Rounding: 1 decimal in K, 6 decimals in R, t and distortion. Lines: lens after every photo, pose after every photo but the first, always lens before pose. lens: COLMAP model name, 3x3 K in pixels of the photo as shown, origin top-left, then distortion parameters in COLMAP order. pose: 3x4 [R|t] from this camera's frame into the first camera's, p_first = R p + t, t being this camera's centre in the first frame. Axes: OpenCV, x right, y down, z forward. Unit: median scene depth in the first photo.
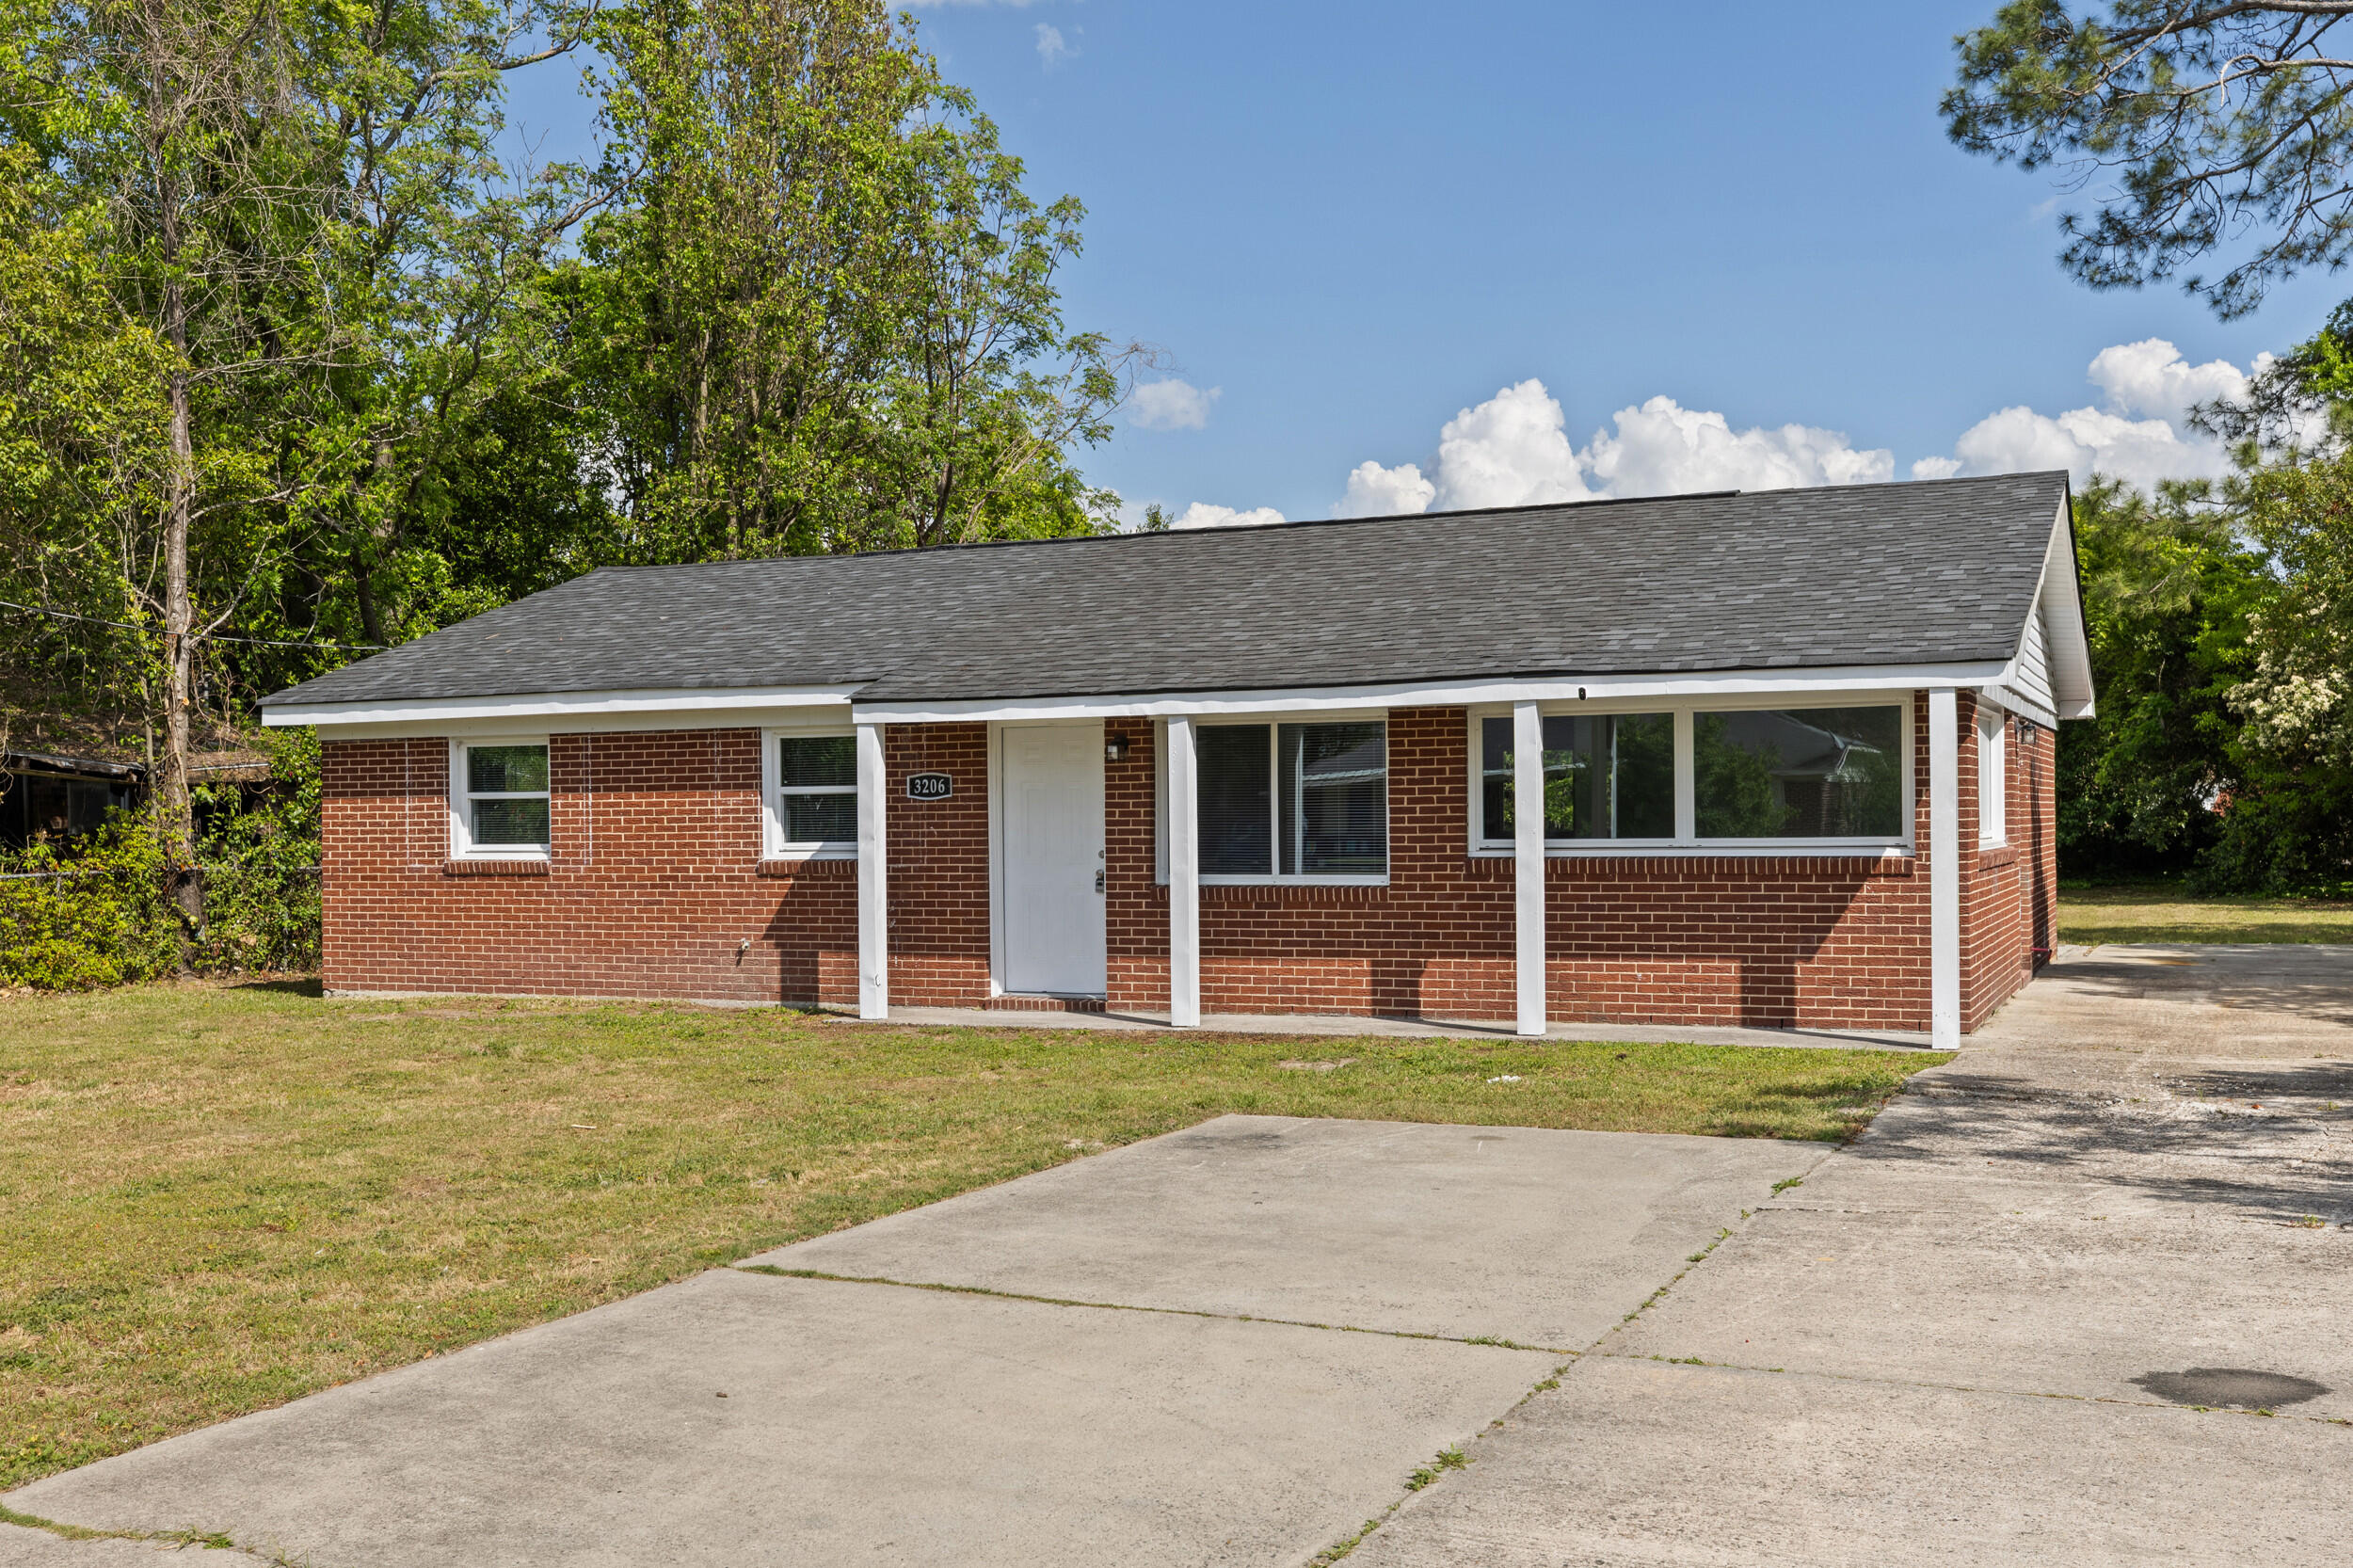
lens RADIAL K [[2279.6, 0, 1162.3], [0, 2279.6, 780.0], [0, 0, 1]] dist [-0.000229, 0.009401]
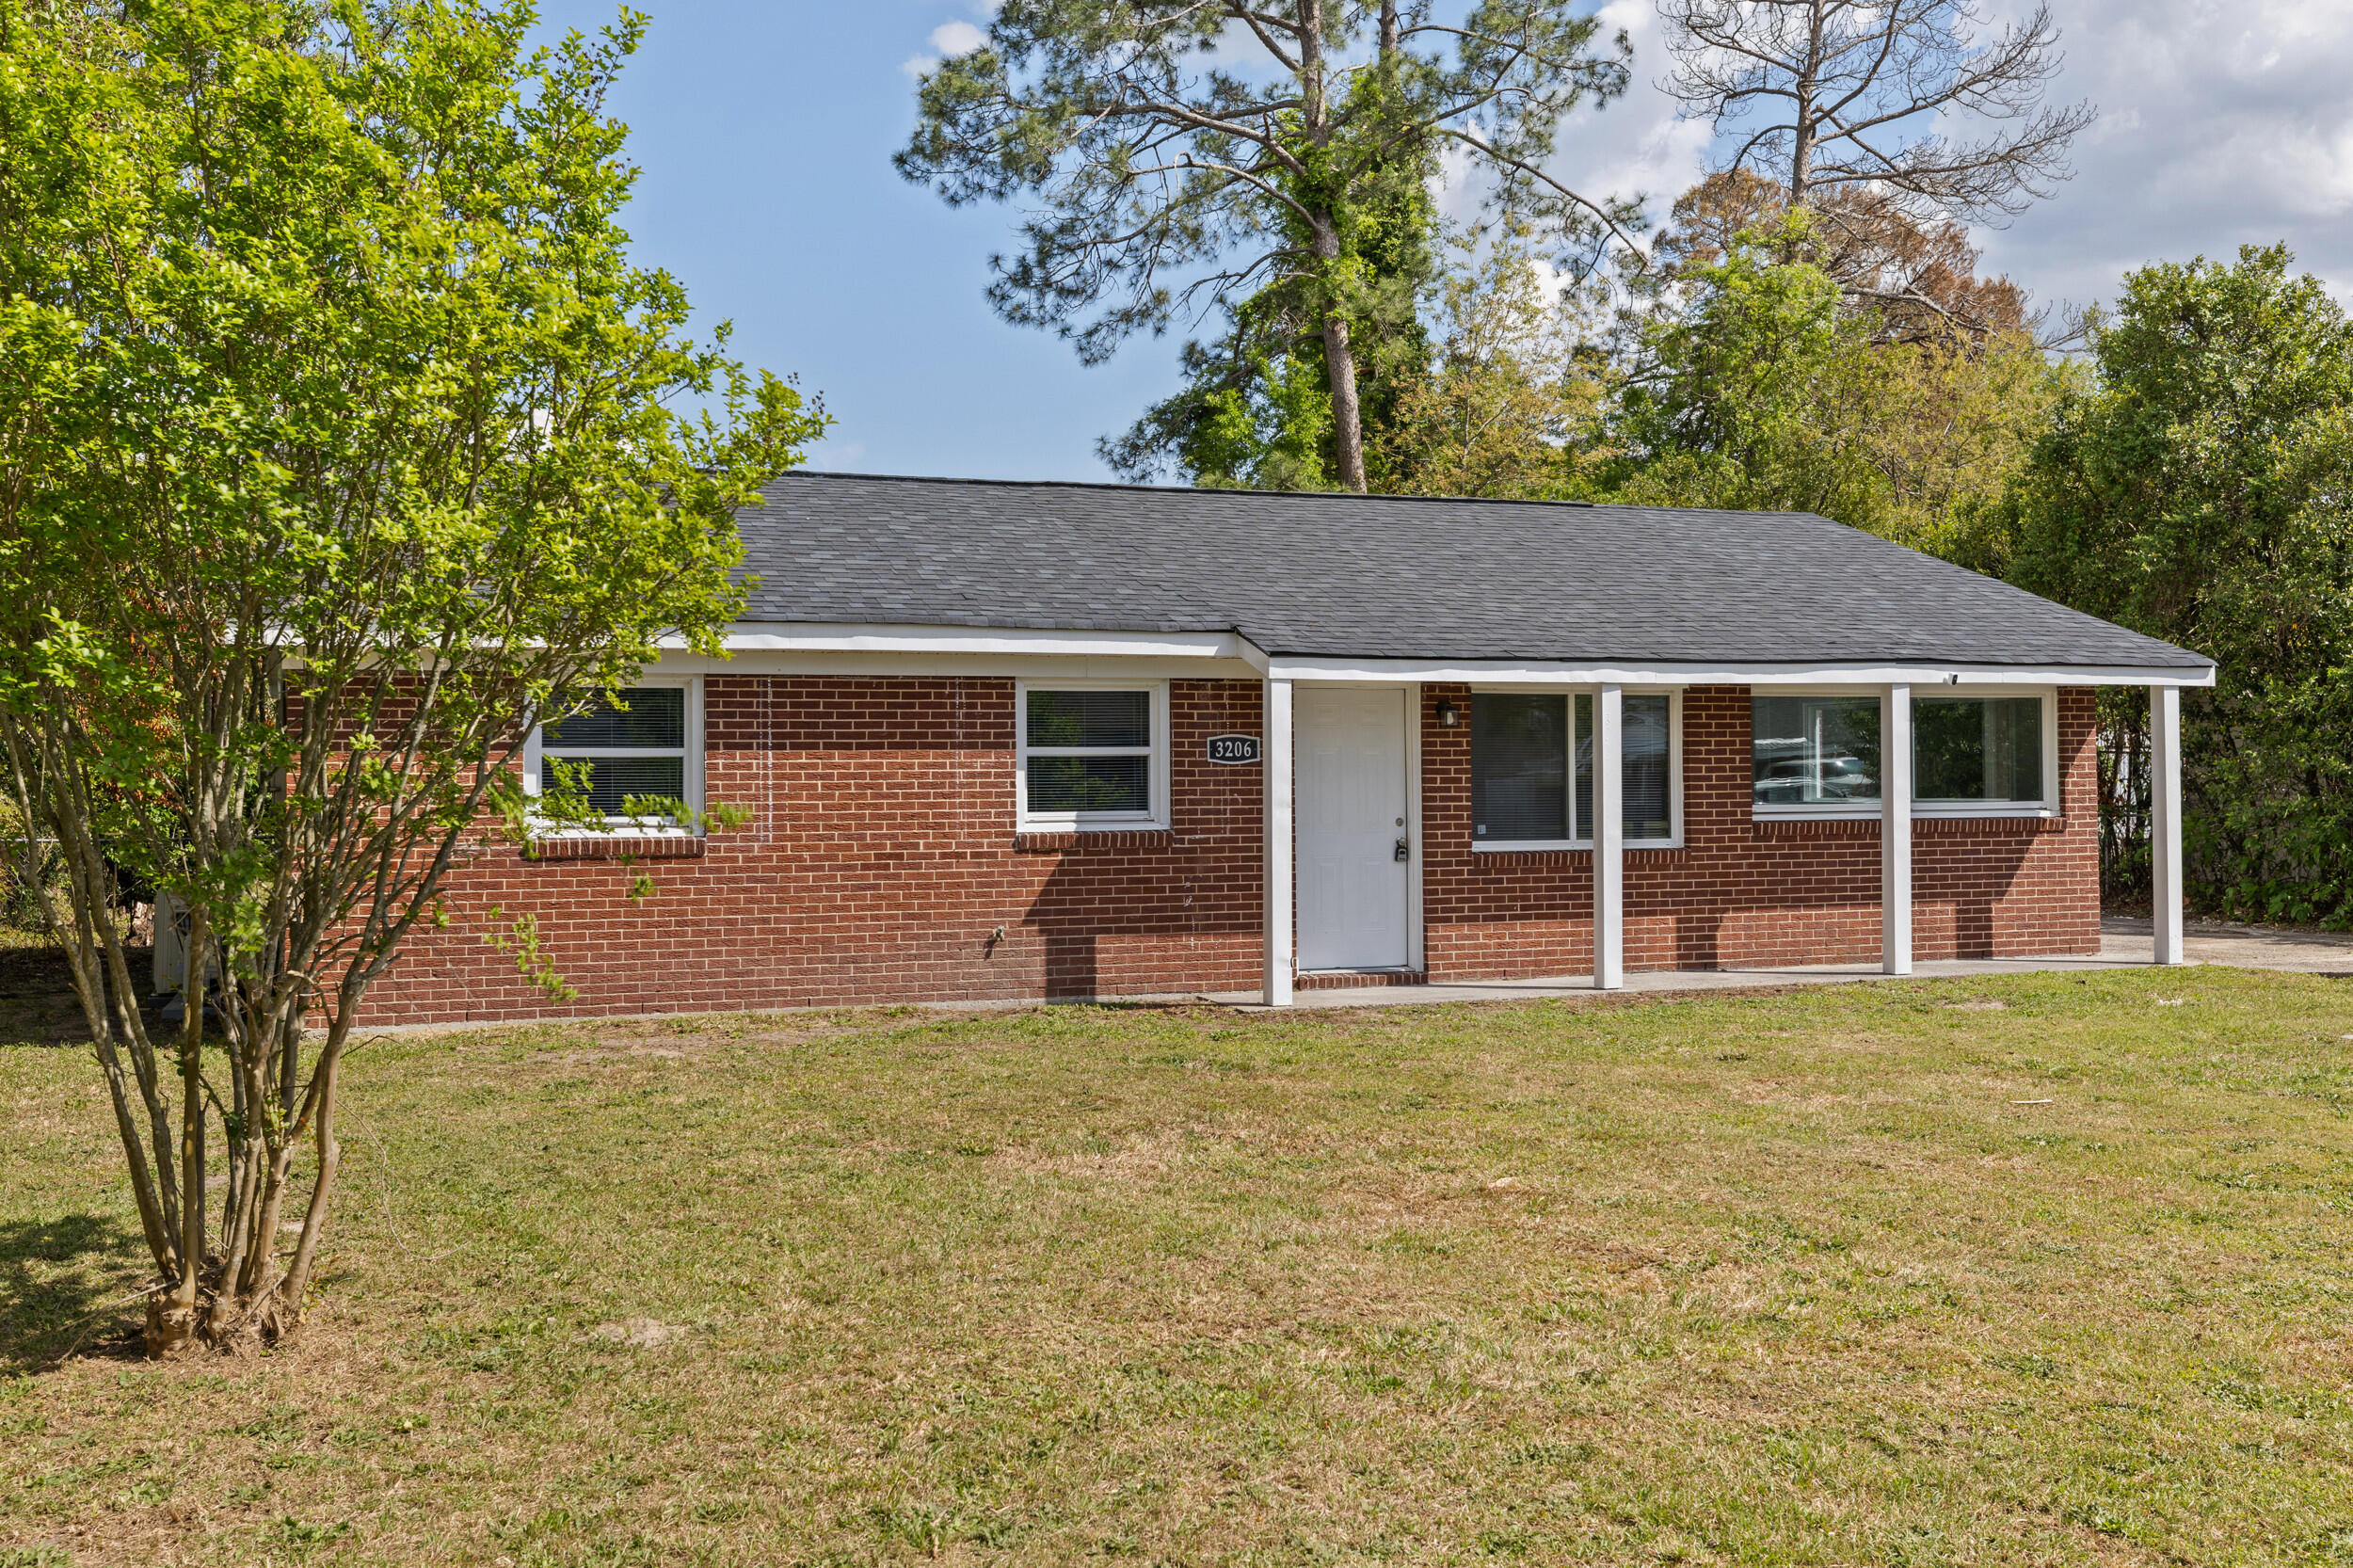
lens RADIAL K [[2279.6, 0, 1162.3], [0, 2279.6, 780.0], [0, 0, 1]] dist [-0.000229, 0.009401]
pose [[0.711487, 0.007822, 0.702655, -0.759426], [-0.011030, 0.999939, 0.000037, 0.015262], [-0.702612, -0.007776, 0.711530, 0.369411]]
